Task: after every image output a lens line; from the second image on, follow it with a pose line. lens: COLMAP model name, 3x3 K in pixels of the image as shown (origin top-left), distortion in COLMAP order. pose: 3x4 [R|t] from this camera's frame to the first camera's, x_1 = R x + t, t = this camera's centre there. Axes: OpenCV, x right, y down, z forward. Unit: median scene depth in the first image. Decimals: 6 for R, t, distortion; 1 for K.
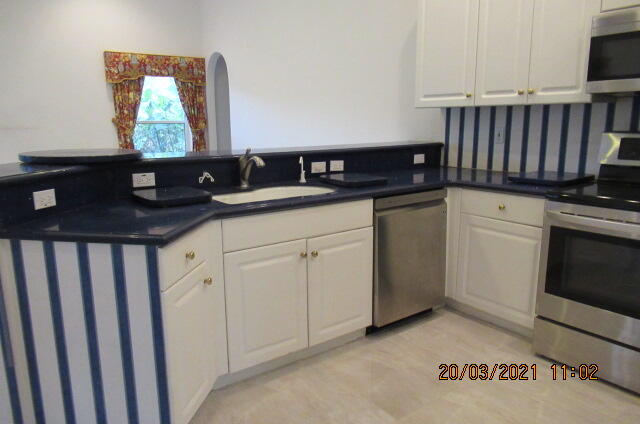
lens RADIAL K [[476.2, 0, 320.5], [0, 476.2, 217.5], [0, 0, 1]] dist [-0.008069, -0.001765]
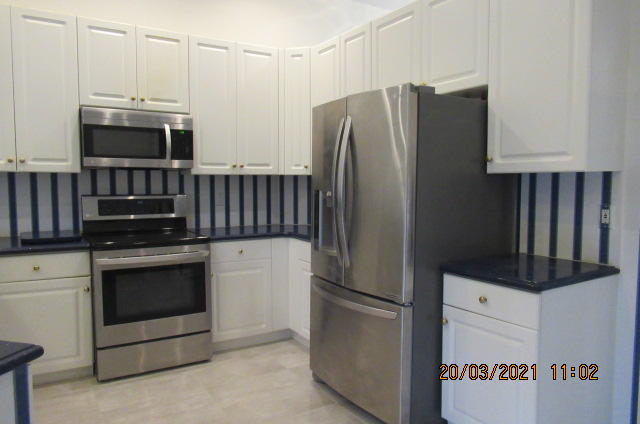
lens RADIAL K [[476.2, 0, 320.5], [0, 476.2, 217.5], [0, 0, 1]] dist [-0.008069, -0.001765]
pose [[0.063422, -0.055106, 0.996464, -0.627587], [0.194224, 0.980065, 0.041837, -0.052610], [-0.978905, 0.190884, 0.072861, 0.291056]]
